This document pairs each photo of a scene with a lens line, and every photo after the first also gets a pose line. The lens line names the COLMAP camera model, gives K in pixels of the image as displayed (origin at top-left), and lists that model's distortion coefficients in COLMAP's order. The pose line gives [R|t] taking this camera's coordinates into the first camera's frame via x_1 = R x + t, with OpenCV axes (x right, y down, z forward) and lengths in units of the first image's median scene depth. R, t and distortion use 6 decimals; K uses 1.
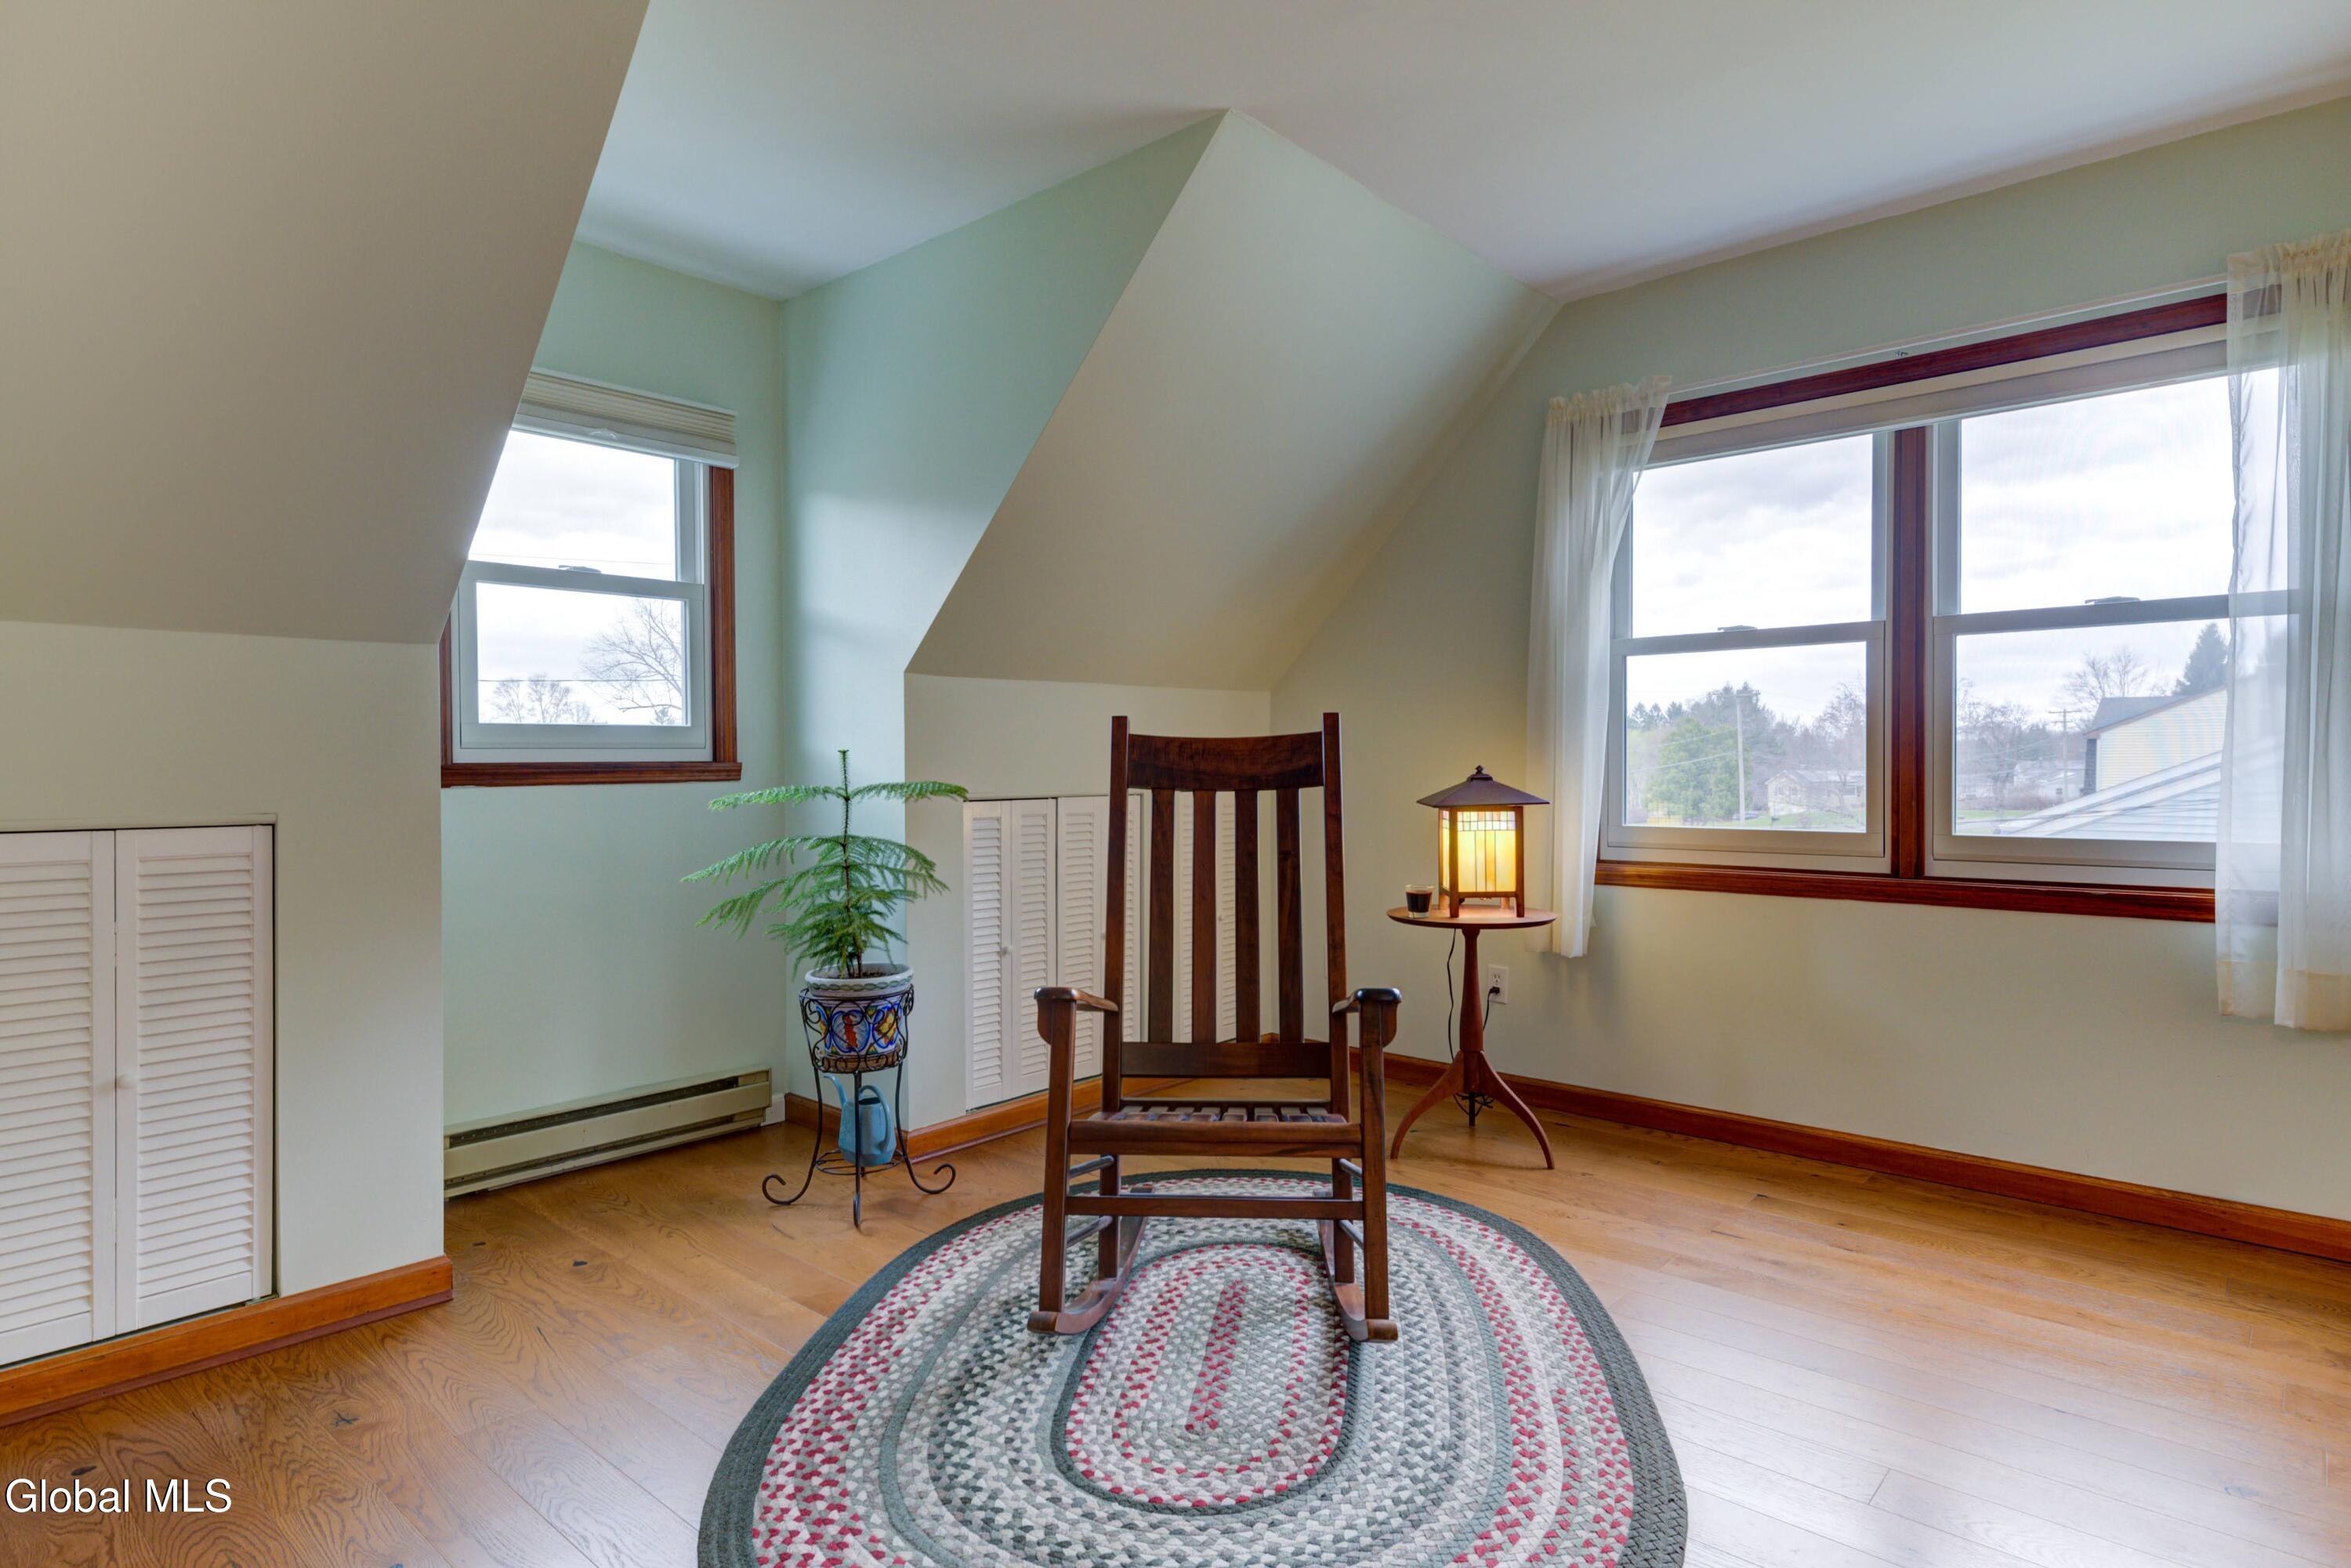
lens RADIAL K [[1283.3, 0, 1175.8], [0, 1283.3, 766.9], [0, 0, 1]] dist [-0.001452, 0.000001]
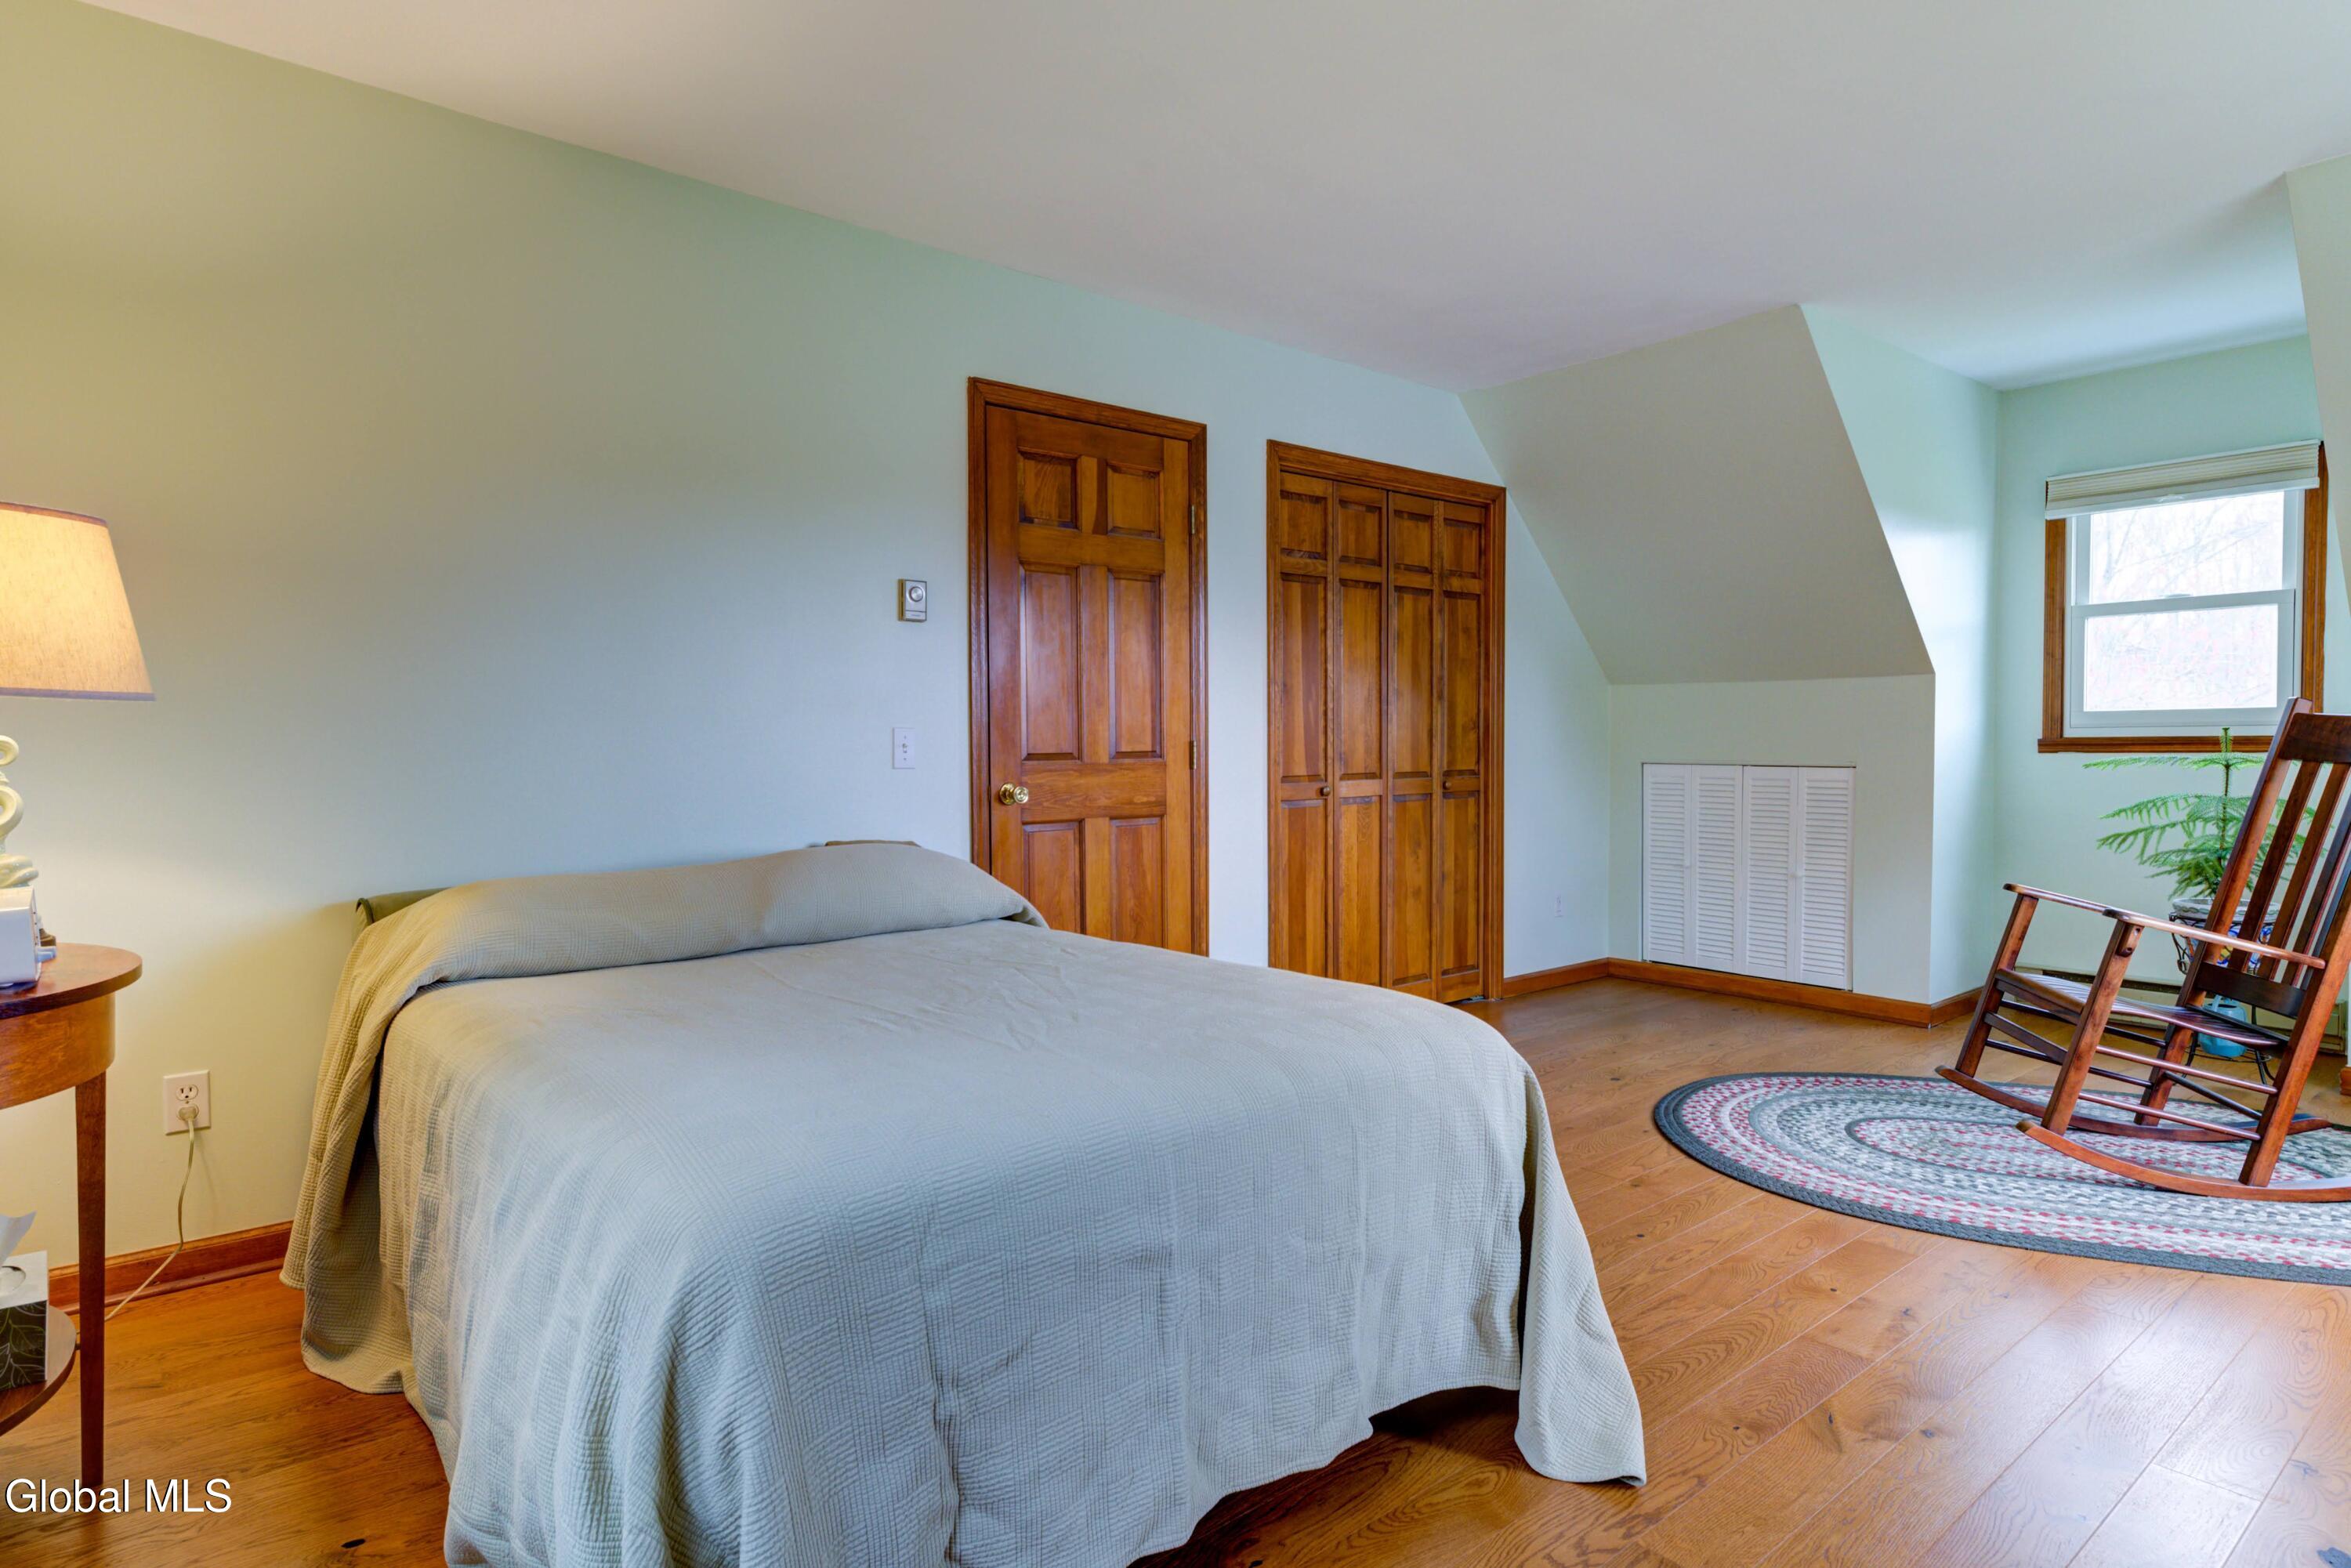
lens RADIAL K [[1295.1, 0, 1182.7], [0, 1295.1, 780.2], [0, 0, 1]] dist [0.018657, -0.001150]
pose [[-0.149130, 0.026272, -0.988469, 1.885149], [-0.016709, 0.999437, 0.029085, 0.031138], [0.988676, 0.020854, -0.148607, 0.302462]]
